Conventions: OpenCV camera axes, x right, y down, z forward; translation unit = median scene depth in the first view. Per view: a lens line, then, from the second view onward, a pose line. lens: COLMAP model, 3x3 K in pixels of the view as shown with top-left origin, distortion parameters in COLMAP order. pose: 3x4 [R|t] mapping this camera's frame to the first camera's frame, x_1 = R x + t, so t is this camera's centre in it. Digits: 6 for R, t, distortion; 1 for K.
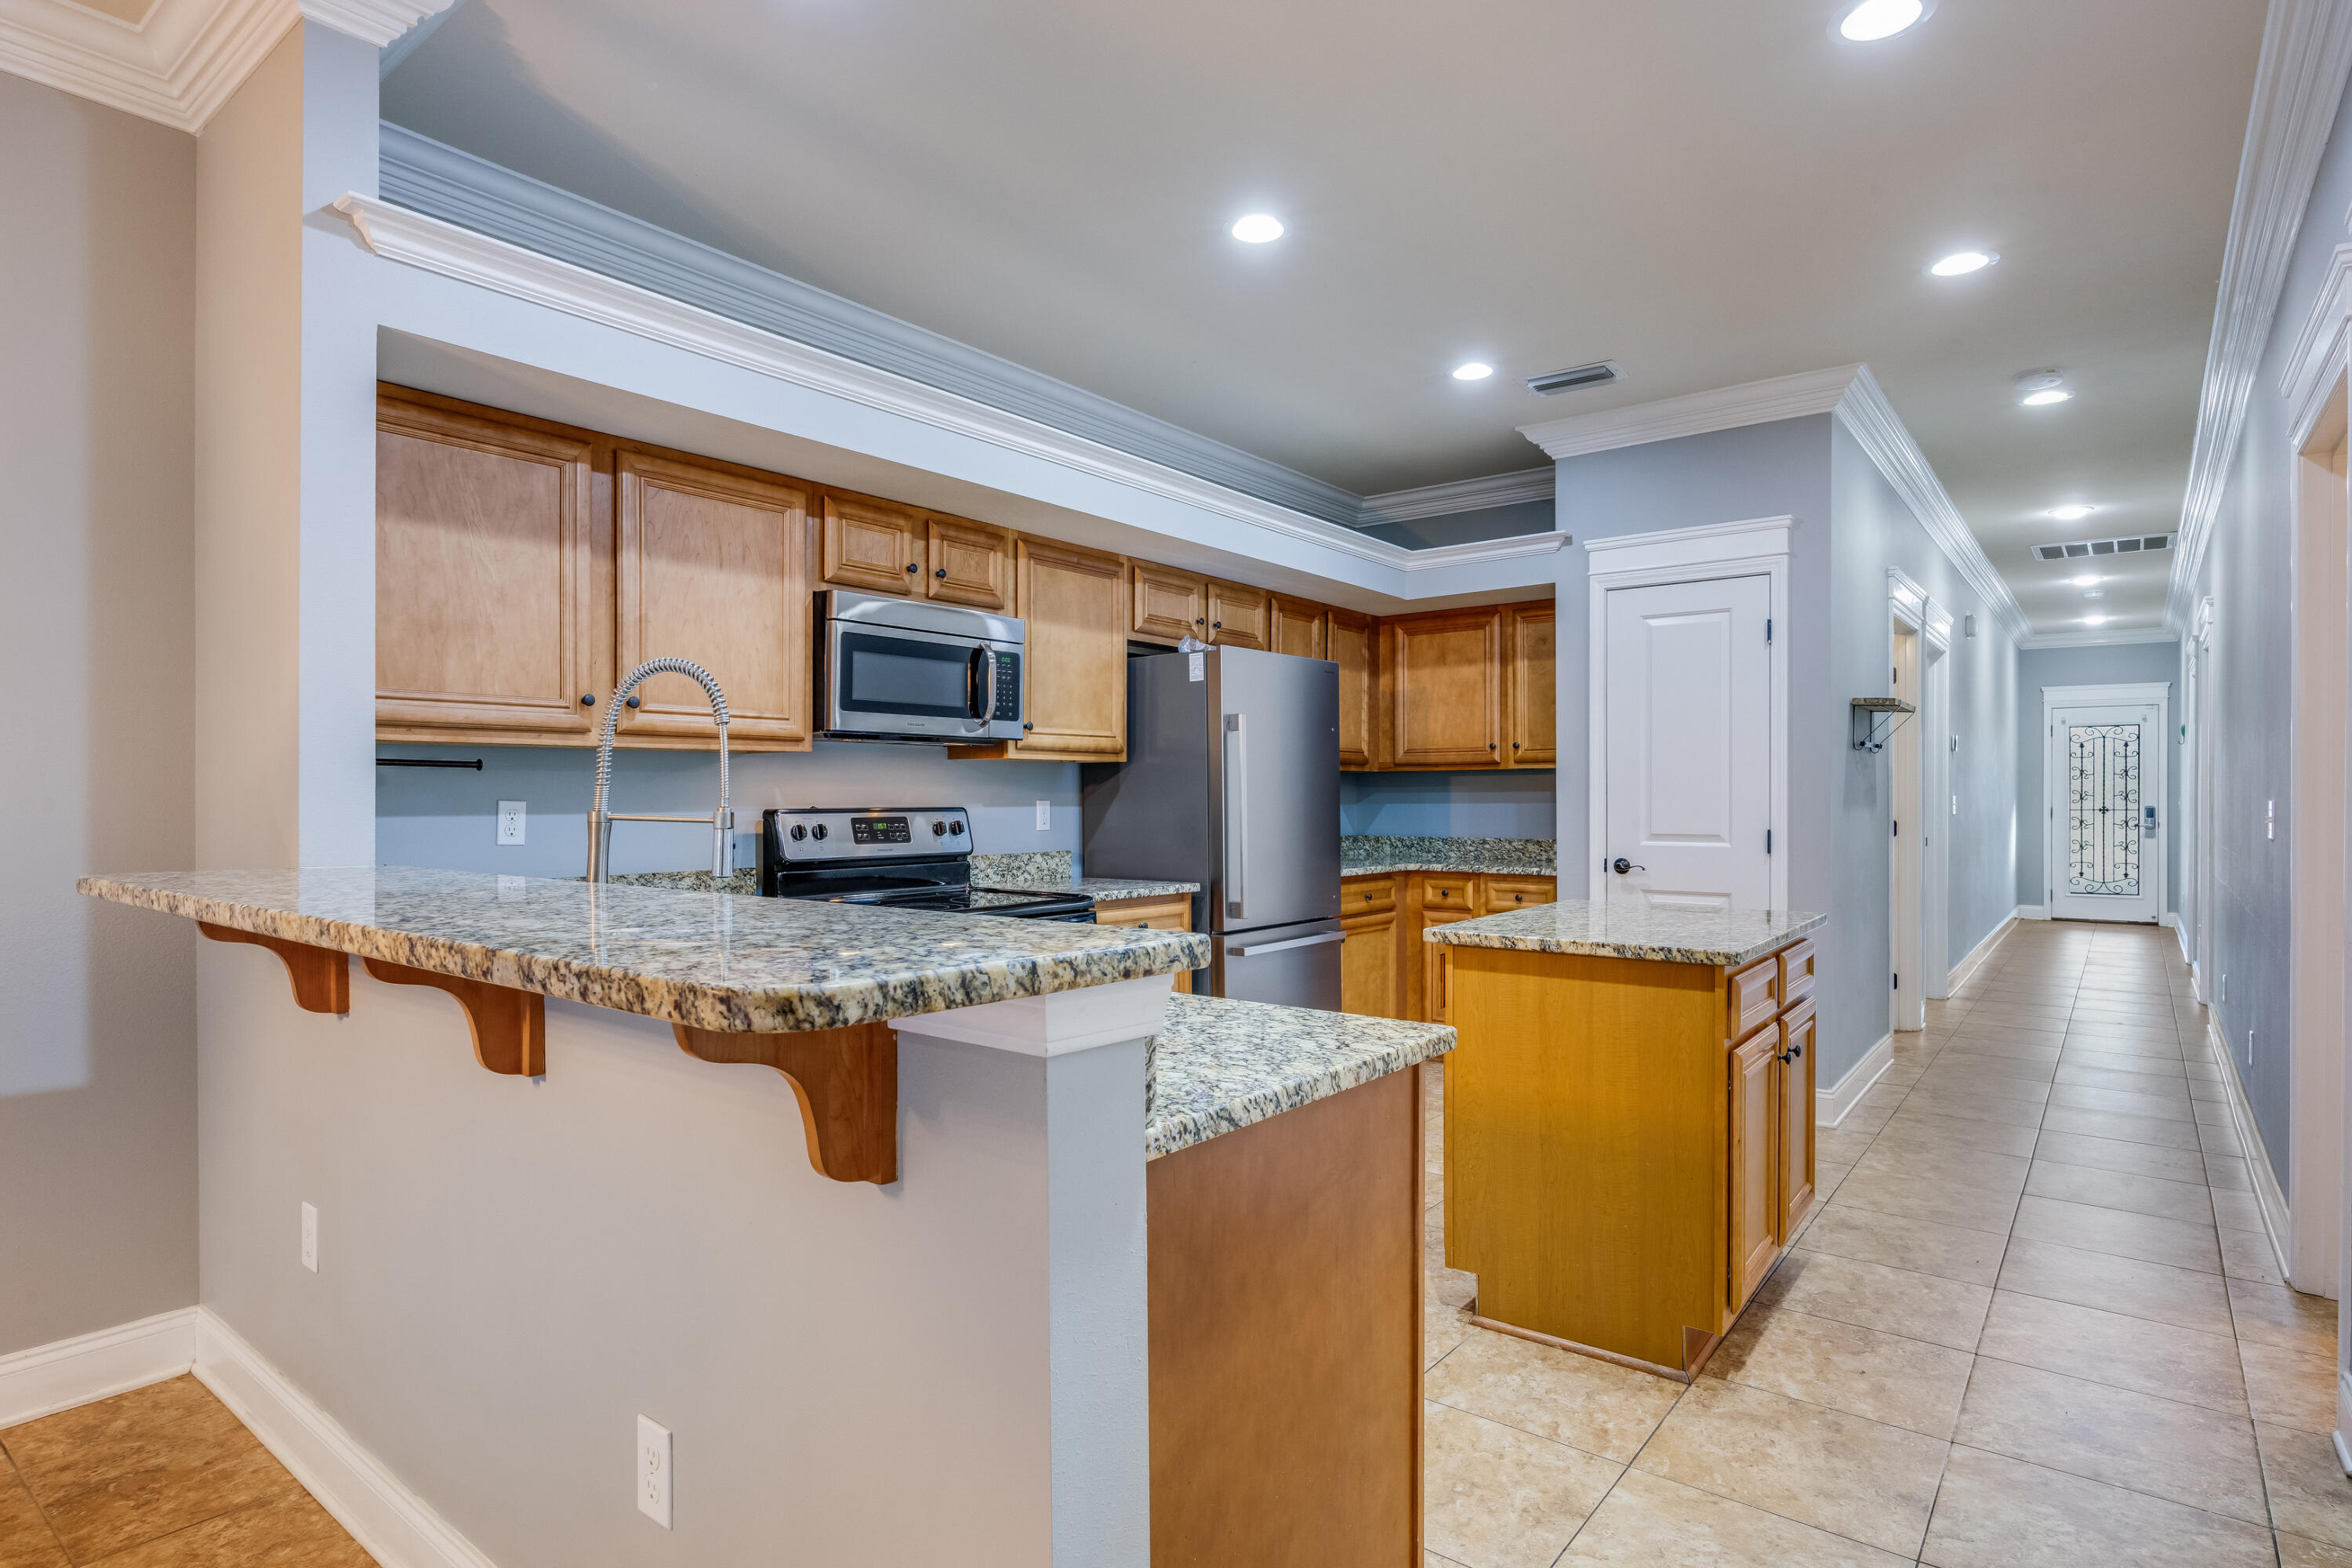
lens RADIAL K [[1220.1, 0, 1175.8], [0, 1220.1, 802.8], [0, 0, 1]] dist [-0.012627, 0.000605]
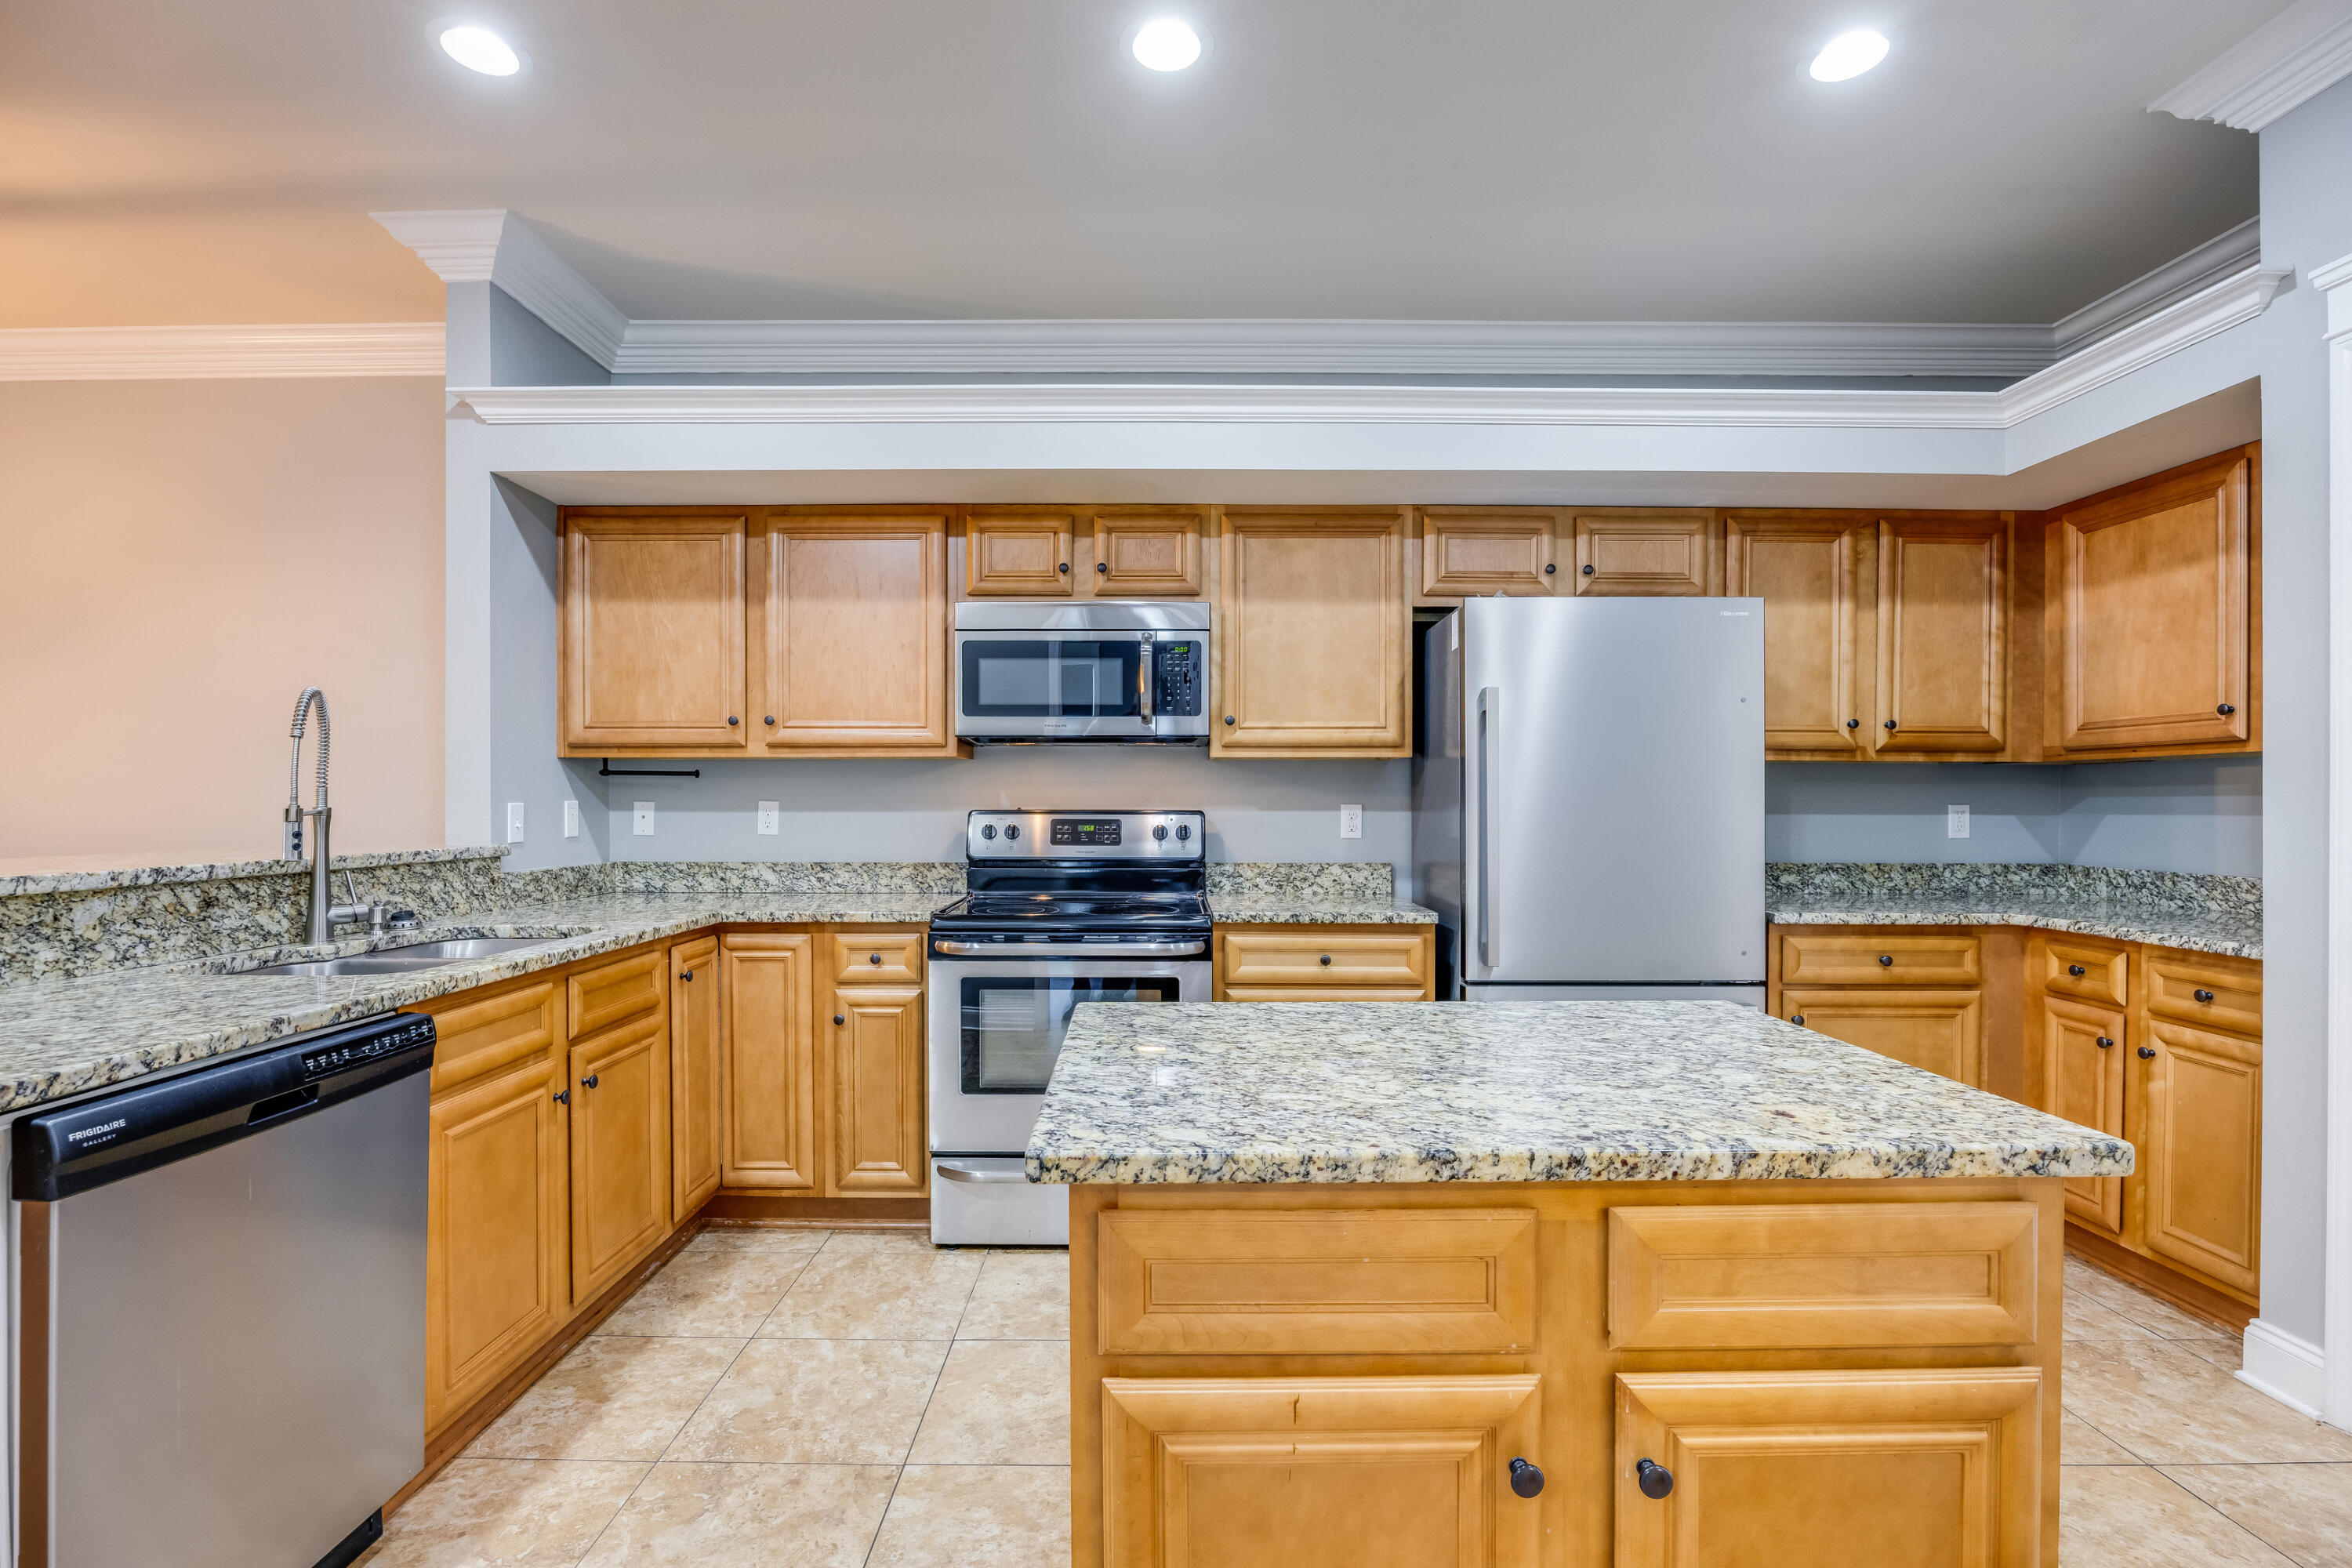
lens RADIAL K [[1081.0, 0, 1158.3], [0, 1081.0, 795.8], [0, 0, 1]] dist [-0.015999, 0.004616]
pose [[0.617598, 0.002361, -0.786490, 0.411114], [-0.006927, 0.999973, -0.002438, -0.004742], [0.786463, 0.006954, 0.617598, 0.407958]]
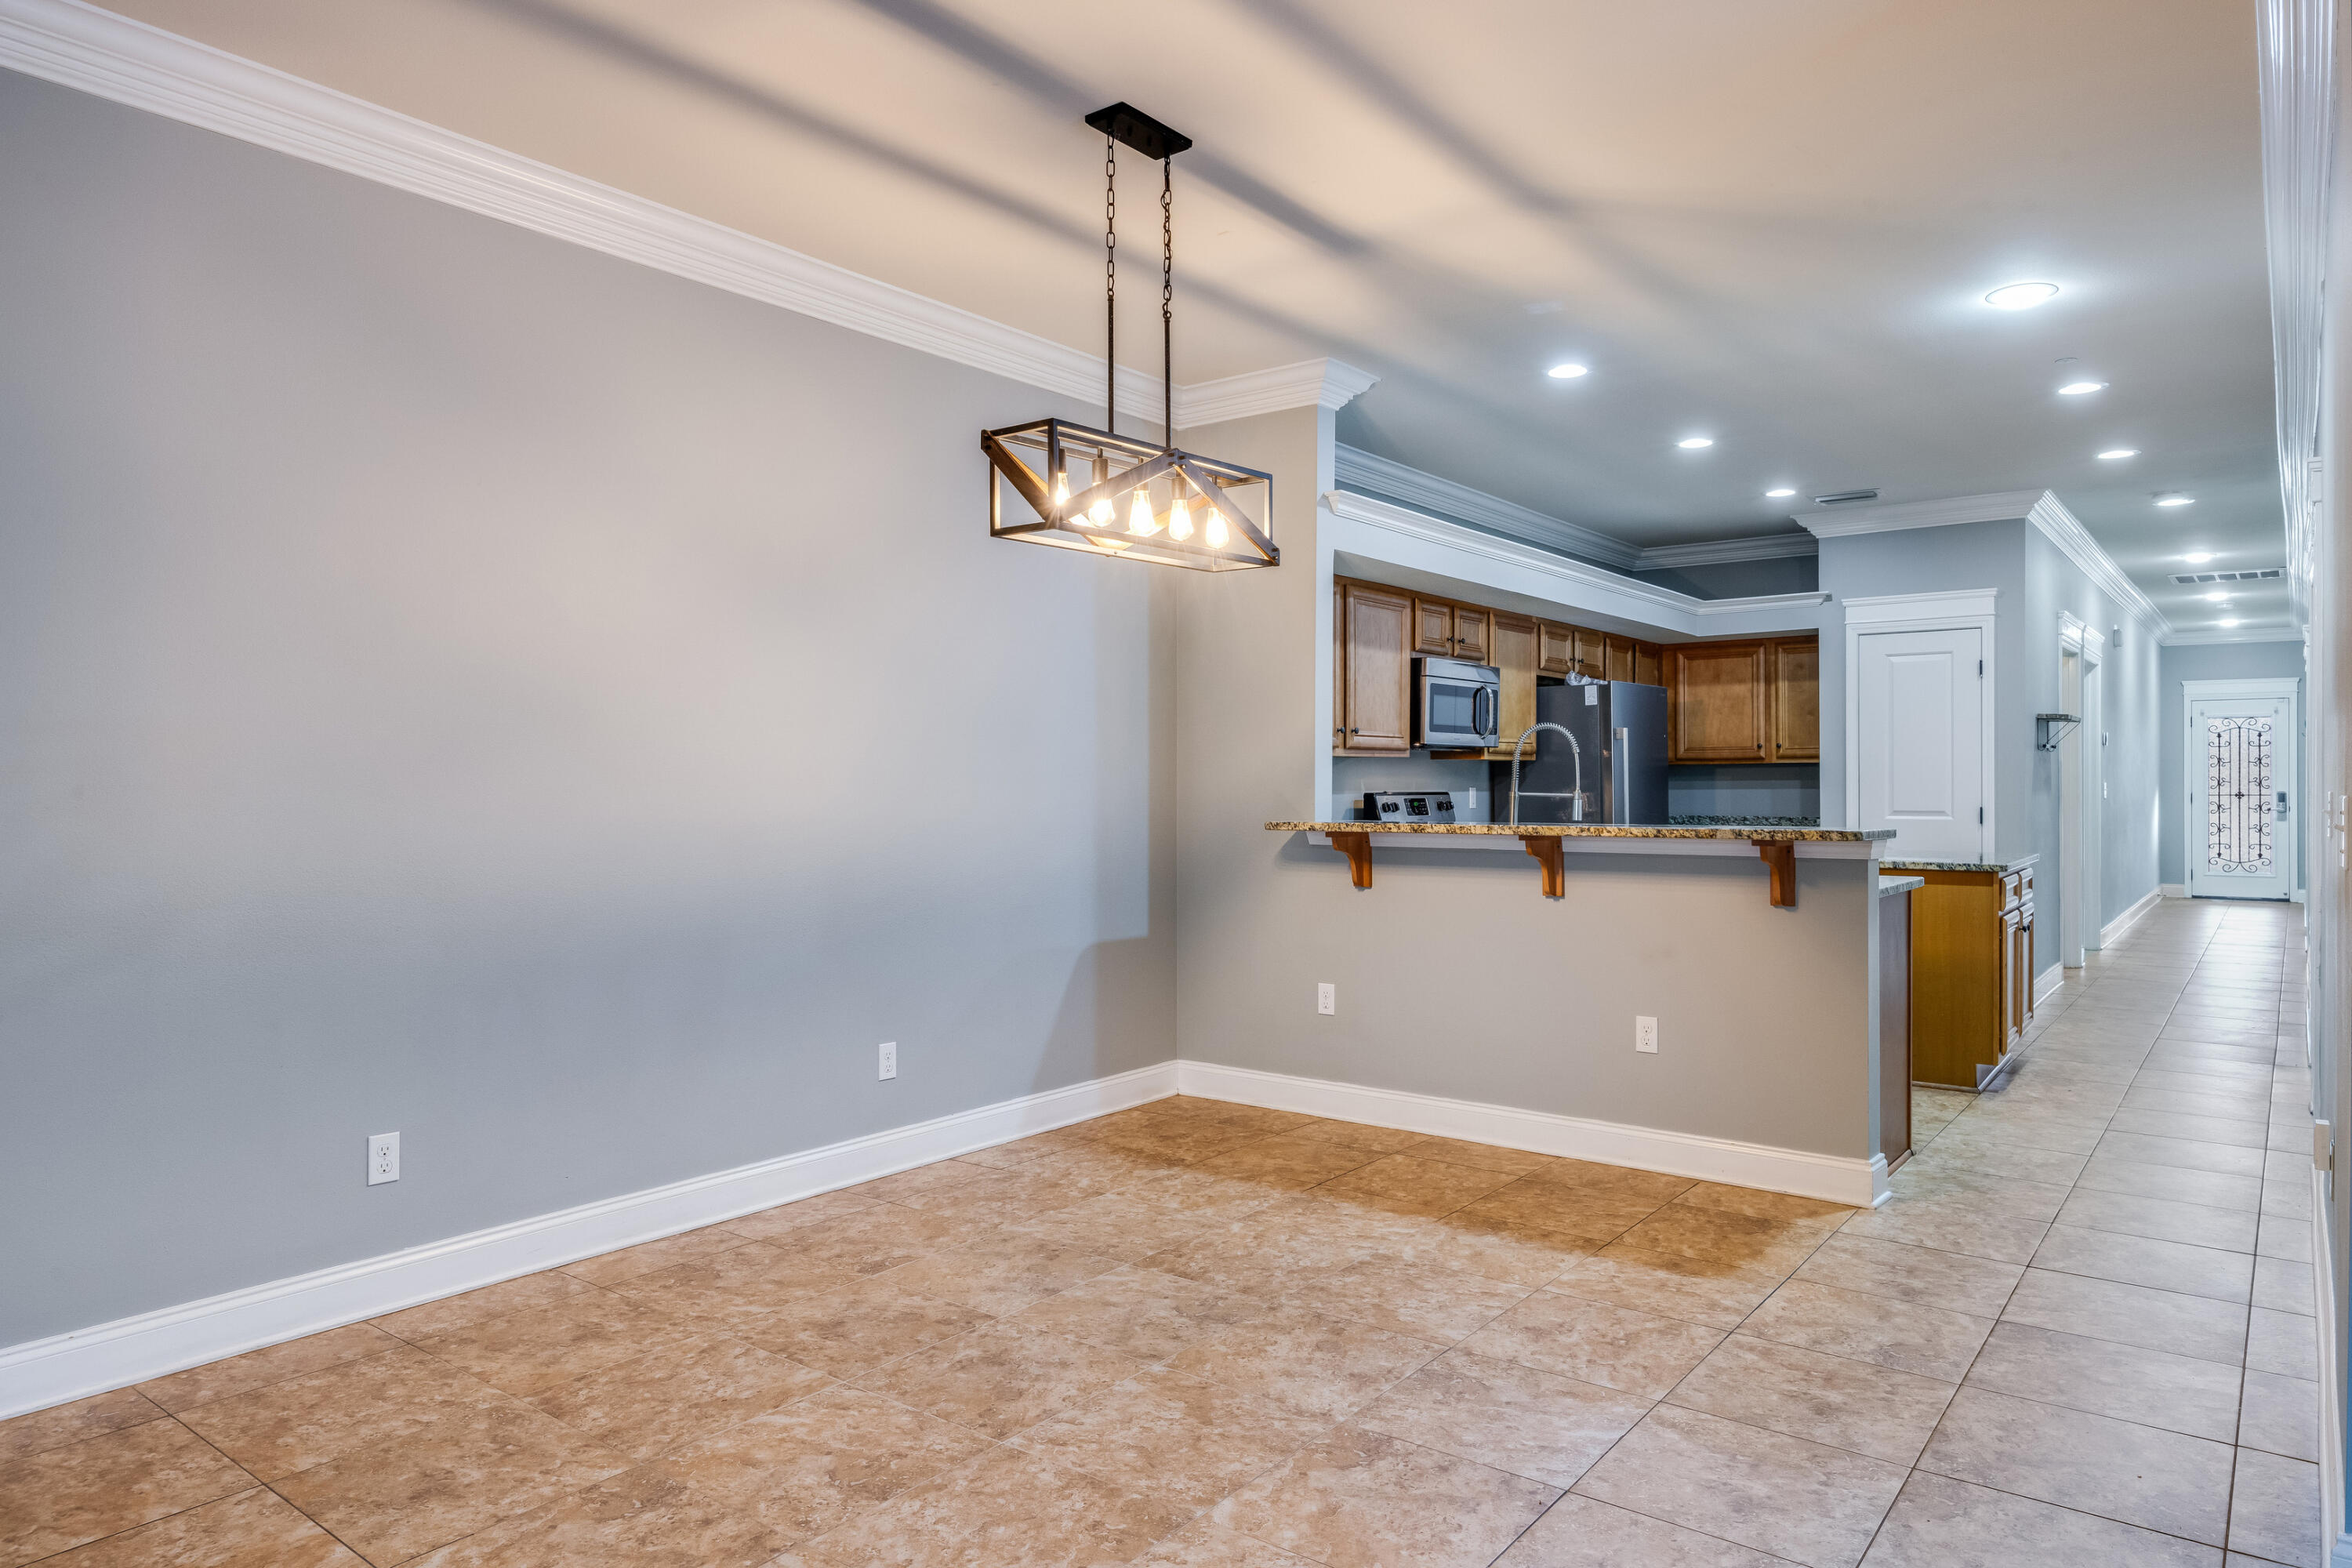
lens RADIAL K [[1441.7, 0, 1183.7], [0, 1441.7, 788.0], [0, 0, 1]] dist [-0.008803, -0.002488]
pose [[0.999980, -0.001578, 0.006188, -0.450904], [0.001591, 0.999996, -0.002182, 0.001959], [-0.006185, 0.002192, 0.999978, -0.669859]]
